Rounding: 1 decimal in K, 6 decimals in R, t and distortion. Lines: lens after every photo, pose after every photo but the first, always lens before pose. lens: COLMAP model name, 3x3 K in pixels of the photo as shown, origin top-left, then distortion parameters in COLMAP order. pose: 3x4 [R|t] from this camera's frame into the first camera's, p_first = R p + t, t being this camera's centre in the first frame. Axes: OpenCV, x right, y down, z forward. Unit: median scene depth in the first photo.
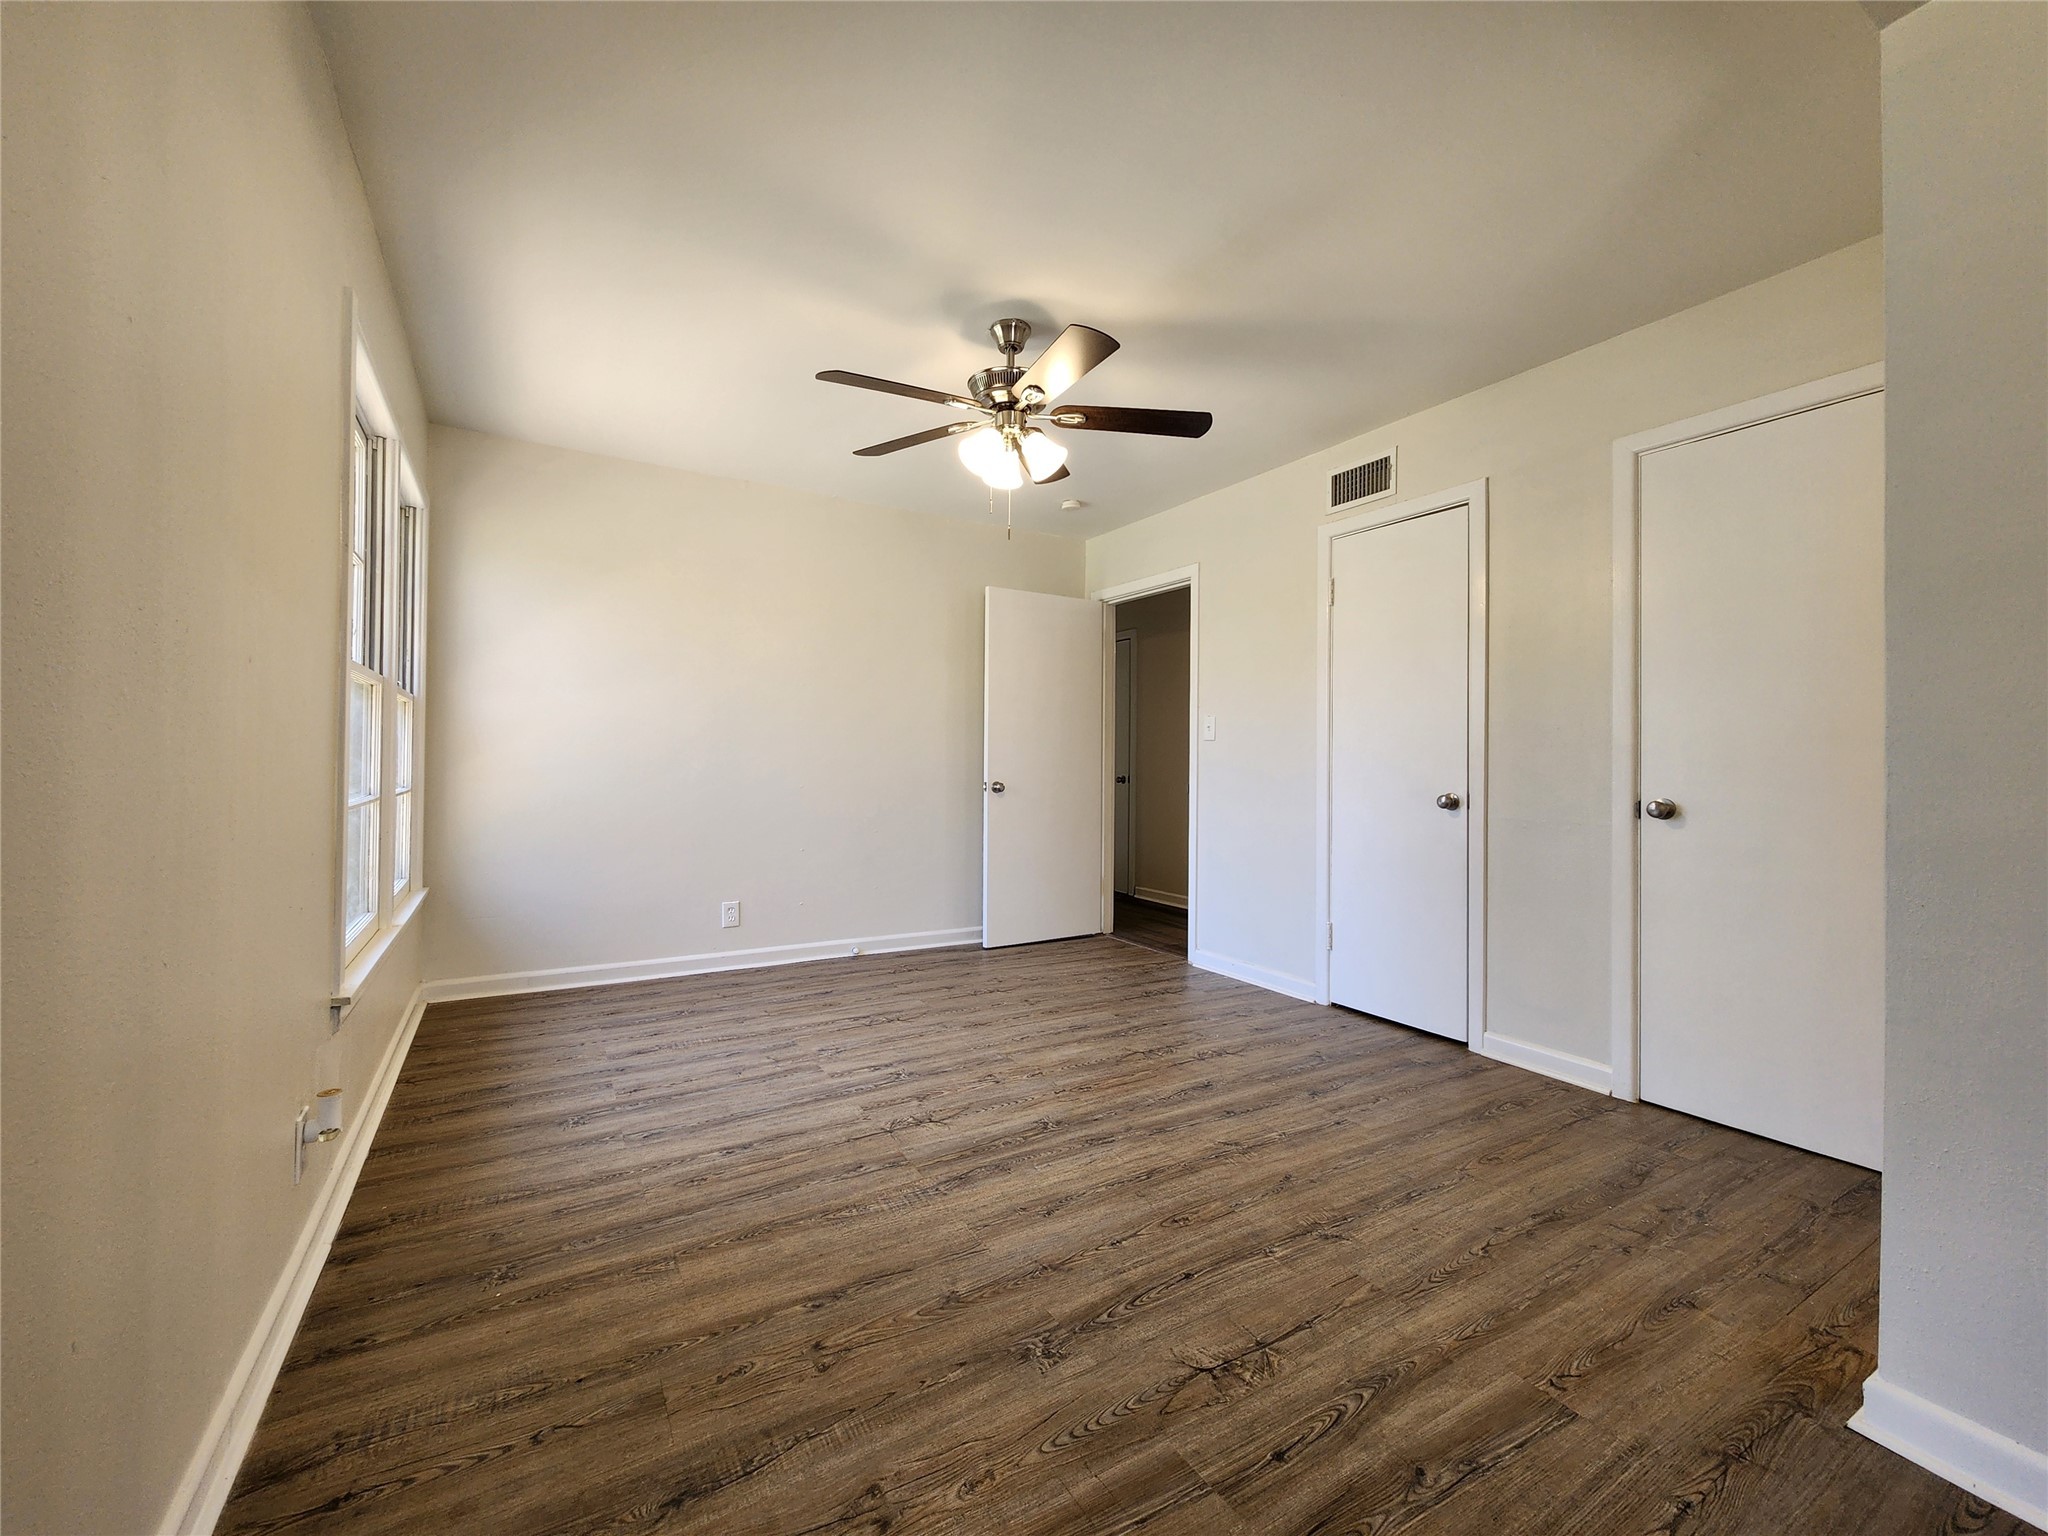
lens RADIAL K [[837.2, 0, 1022.1], [0, 837.2, 755.1], [0, 0, 1]] dist [0.002471, -0.001184]
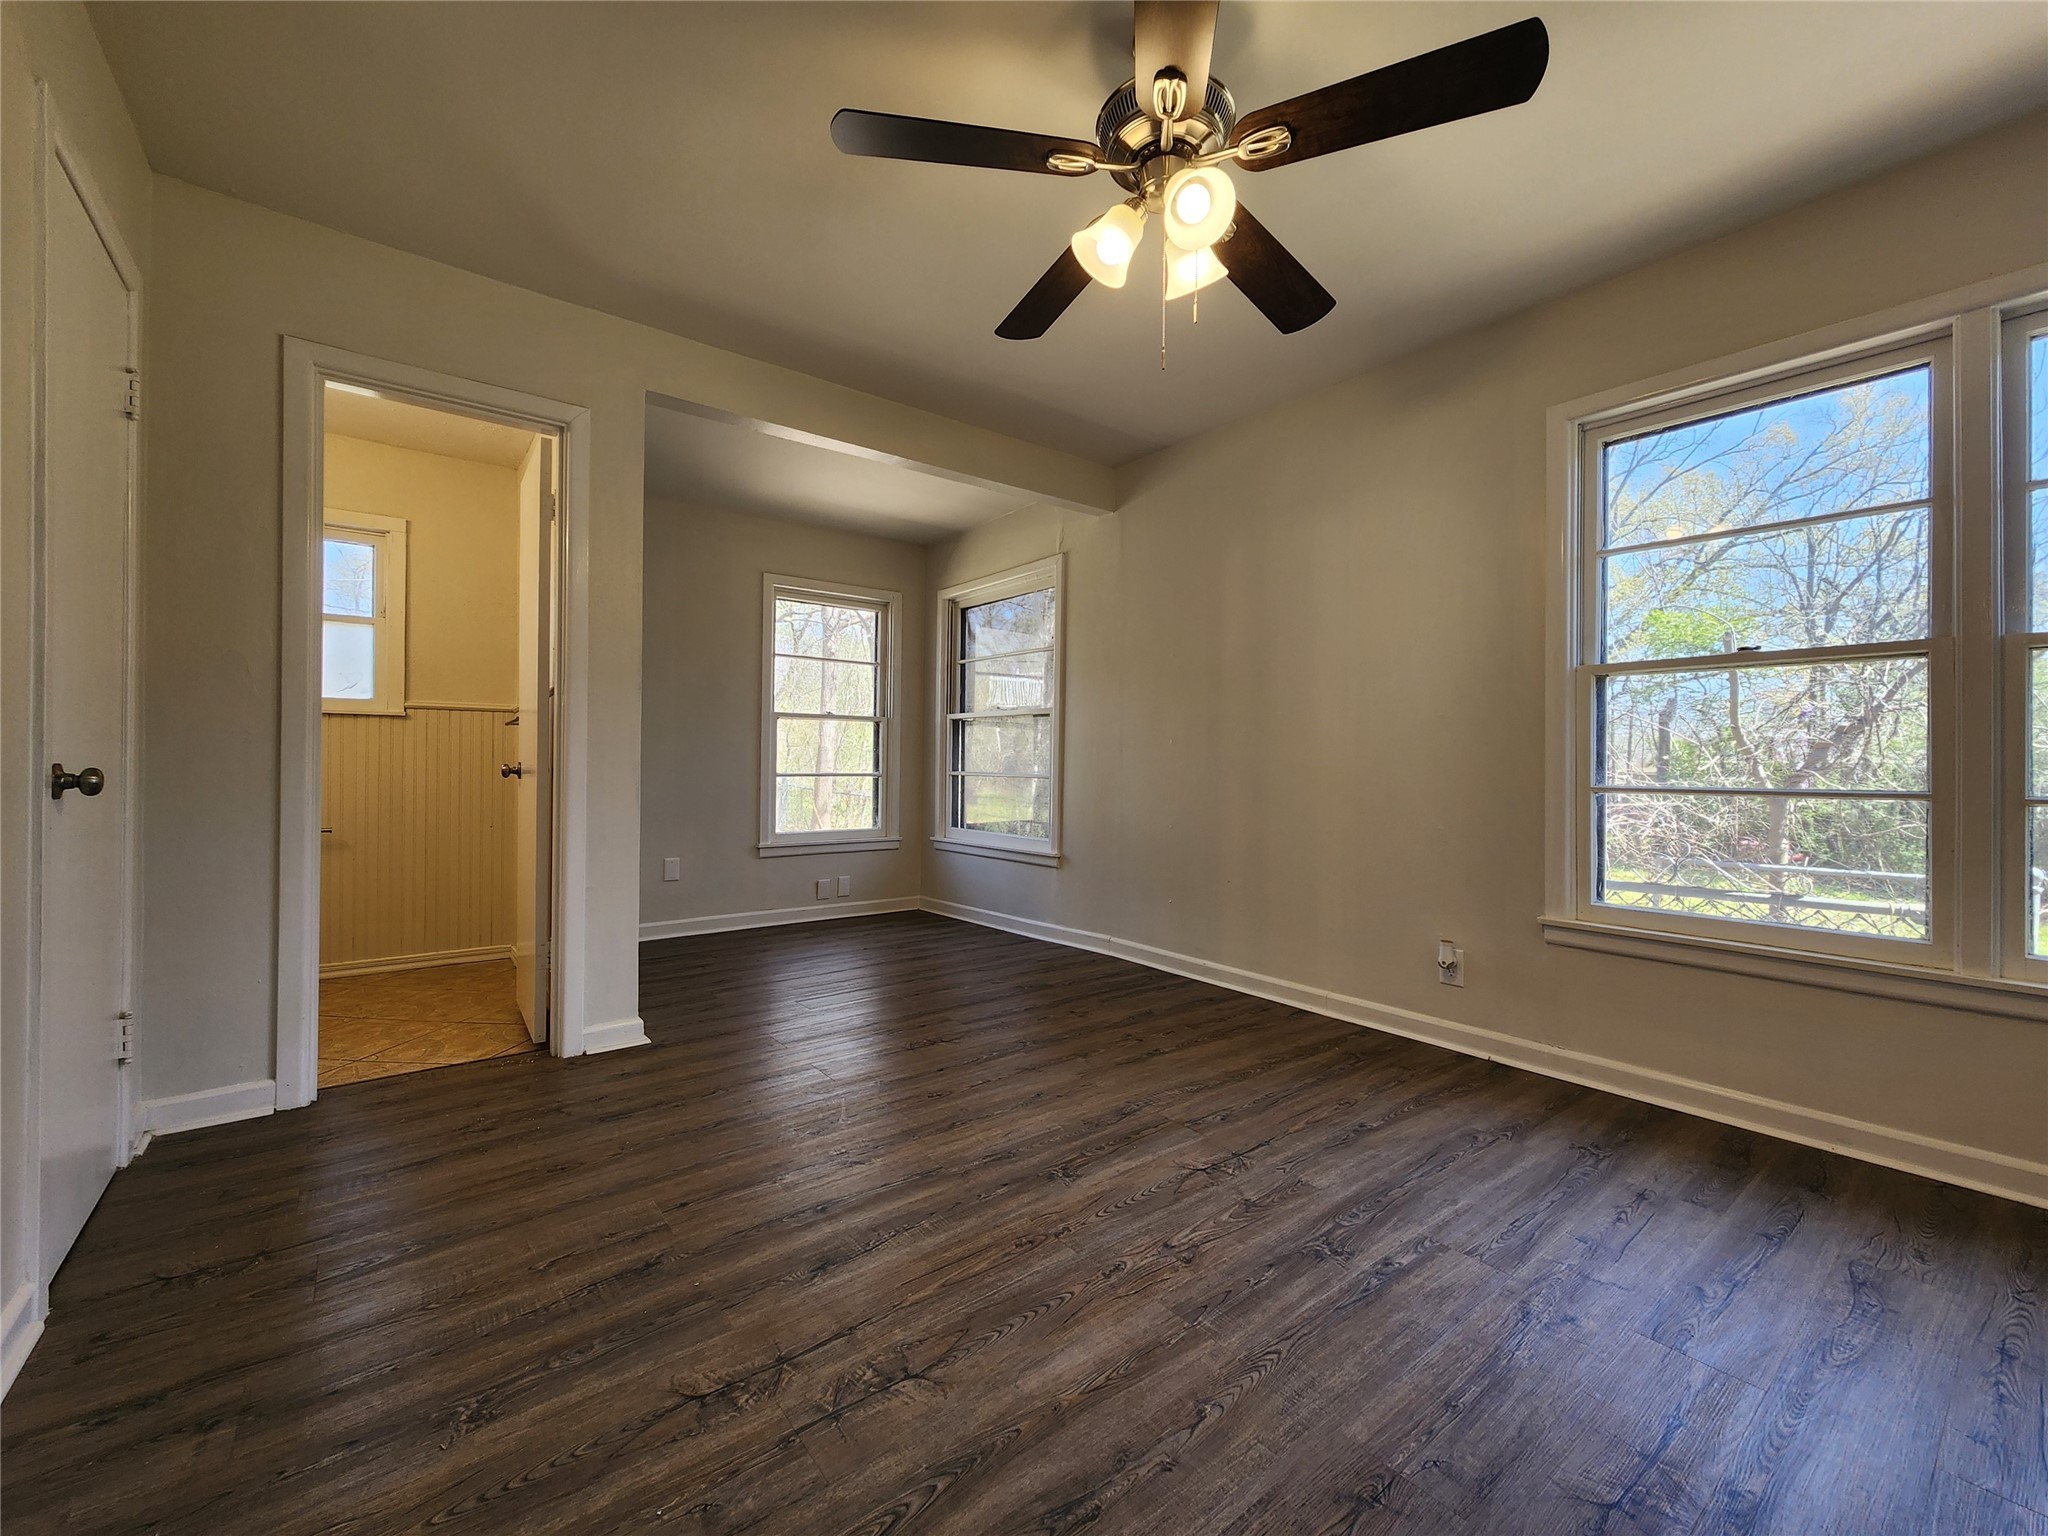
lens RADIAL K [[837.2, 0, 1022.1], [0, 837.2, 755.1], [0, 0, 1]] dist [0.002471, -0.001184]
pose [[-0.991441, -0.021358, -0.128797, 0.187587], [-0.019438, 0.999681, -0.016140, 0.046324], [0.129101, -0.013499, -0.991540, 1.838131]]
